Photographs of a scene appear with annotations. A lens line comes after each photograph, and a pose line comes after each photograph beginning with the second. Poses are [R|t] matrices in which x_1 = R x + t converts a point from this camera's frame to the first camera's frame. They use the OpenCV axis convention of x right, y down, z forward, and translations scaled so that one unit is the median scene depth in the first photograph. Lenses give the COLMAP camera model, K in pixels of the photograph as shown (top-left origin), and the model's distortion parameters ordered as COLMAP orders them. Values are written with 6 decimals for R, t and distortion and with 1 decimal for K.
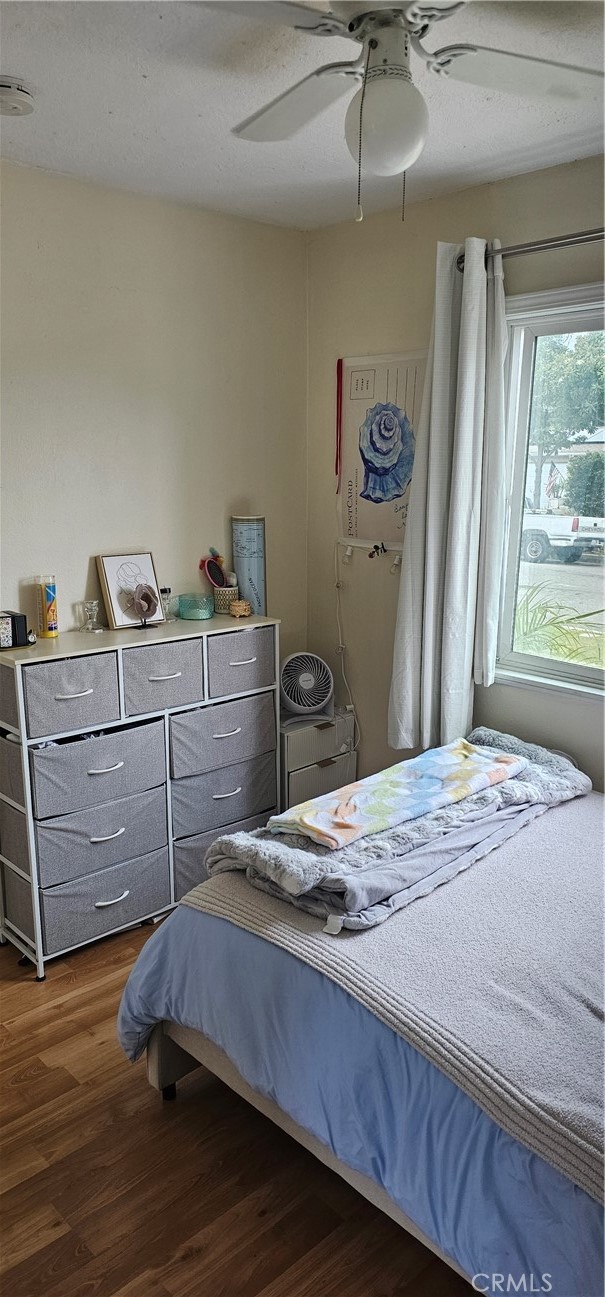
lens RADIAL K [[865.1, 0, 299.7], [0, 865.1, 648.9], [0, 0, 1]] dist [0.073067, -0.075947]
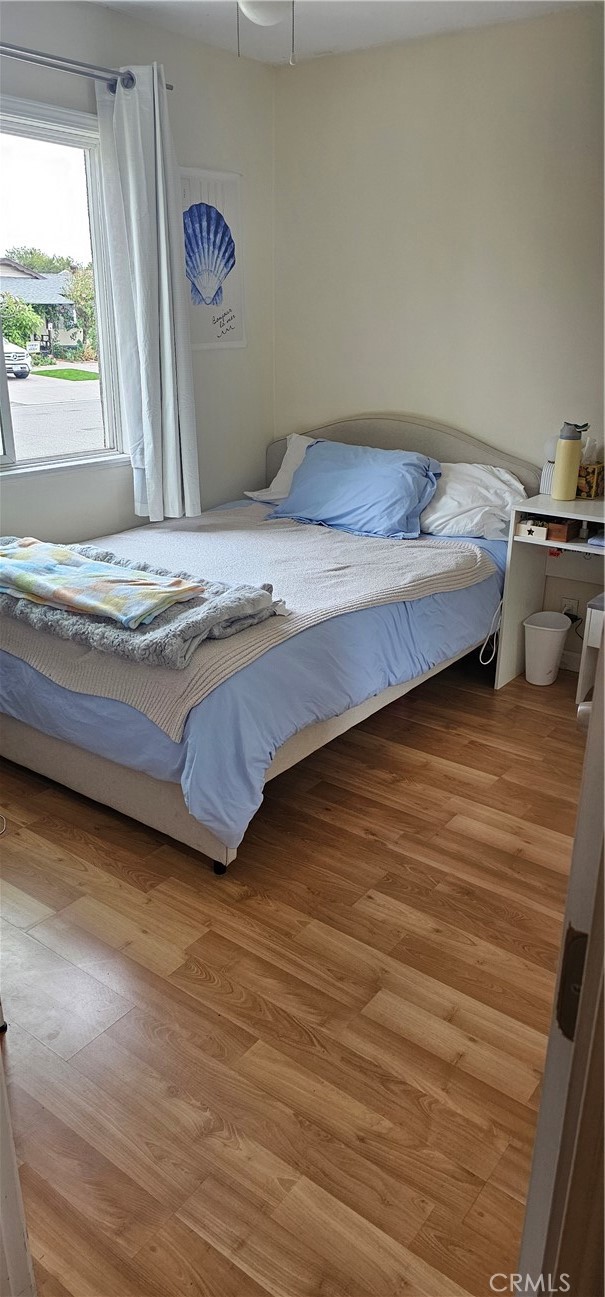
lens RADIAL K [[865.1, 0, 299.0], [0, 865.1, 646.0], [0, 0, 1]] dist [0.073067, -0.075947]
pose [[-0.166561, -0.355305, 0.919791, -1.291642], [0.207893, 0.899199, 0.384997, -0.165694], [-0.963866, 0.255344, -0.075906, 1.120481]]
